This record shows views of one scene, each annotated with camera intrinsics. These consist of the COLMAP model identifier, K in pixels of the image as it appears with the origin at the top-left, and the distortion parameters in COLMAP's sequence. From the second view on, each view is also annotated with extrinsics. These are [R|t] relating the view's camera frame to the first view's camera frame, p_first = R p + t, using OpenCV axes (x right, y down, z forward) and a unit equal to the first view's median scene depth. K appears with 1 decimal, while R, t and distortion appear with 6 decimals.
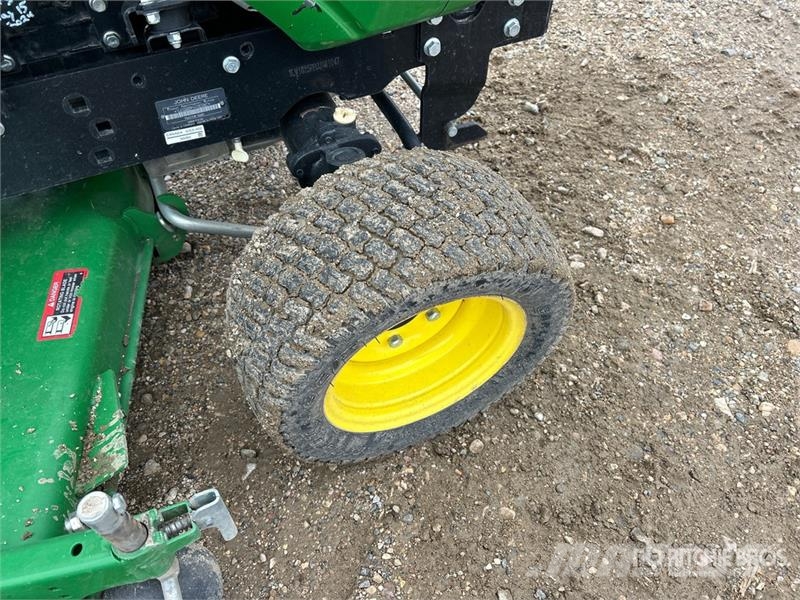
lens RADIAL K [[593.0, 0, 395.9], [0, 593.0, 299.3], [0, 0, 1]] dist [0.064947, -0.085145]
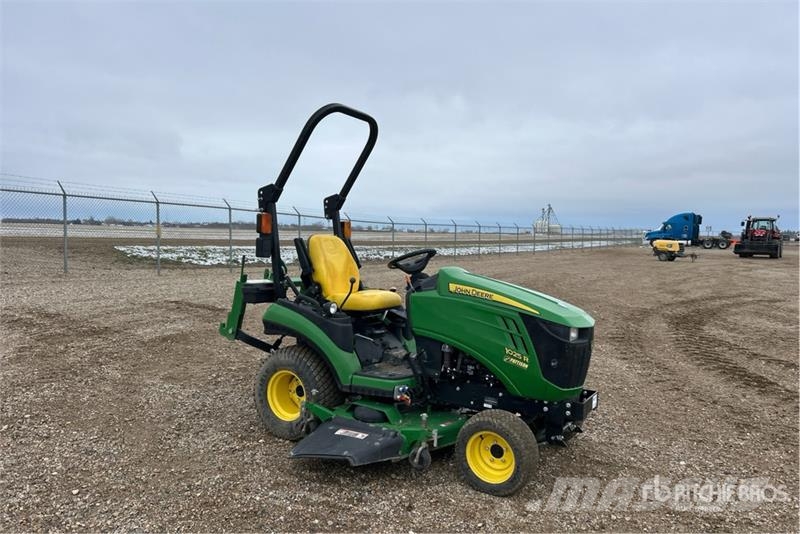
lens RADIAL K [[593.1, 0, 414.2], [0, 593.1, 271.7], [0, 0, 1]] dist [0.062046, -0.074801]
pose [[0.564334, 0.047170, -0.824198, 3.090000], [-0.662146, 0.622118, -0.417771, 1.388470], [0.493042, 0.781501, 0.382316, -1.844044]]
